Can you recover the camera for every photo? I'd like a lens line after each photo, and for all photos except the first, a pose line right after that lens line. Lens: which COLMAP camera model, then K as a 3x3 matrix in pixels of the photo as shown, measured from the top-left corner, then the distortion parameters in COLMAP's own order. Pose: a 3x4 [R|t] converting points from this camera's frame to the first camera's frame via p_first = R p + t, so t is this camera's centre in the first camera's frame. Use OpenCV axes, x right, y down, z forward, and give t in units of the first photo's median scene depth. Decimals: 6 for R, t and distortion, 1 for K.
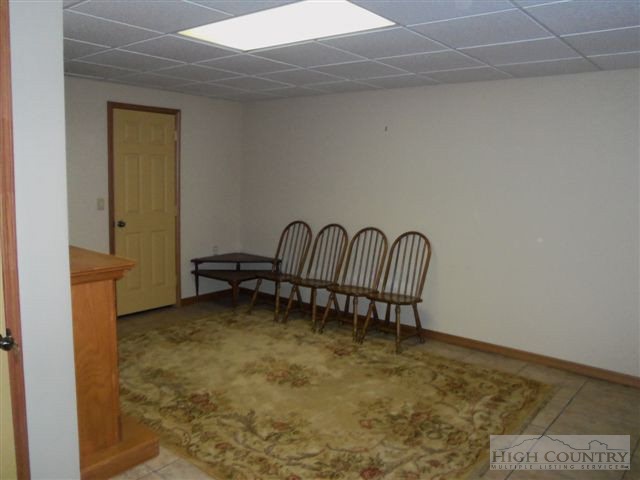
lens RADIAL K [[538.0, 0, 320.0], [0, 538.0, 240.0], [0, 0, 1]] dist [-0.006191, 0.001142]
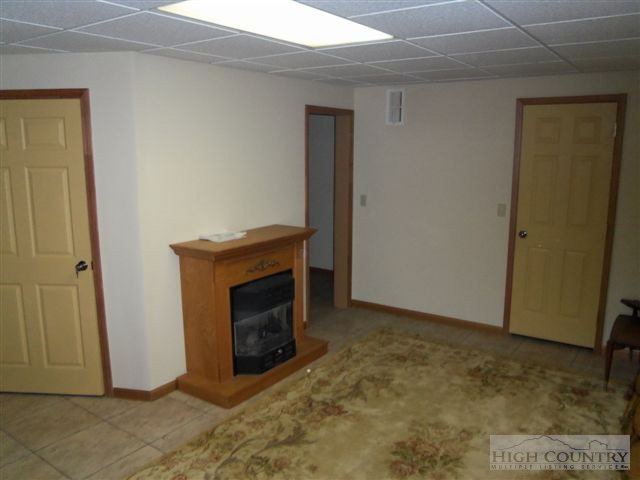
lens RADIAL K [[539.4, 0, 320.0], [0, 539.4, 240.0], [0, 0, 1]] dist [-0.077623, 0.001065]
pose [[0.061312, 0.148062, -0.987076, 0.618272], [-0.129079, 0.981808, 0.139254, -0.128233], [0.989737, 0.118872, 0.079308, 0.764380]]
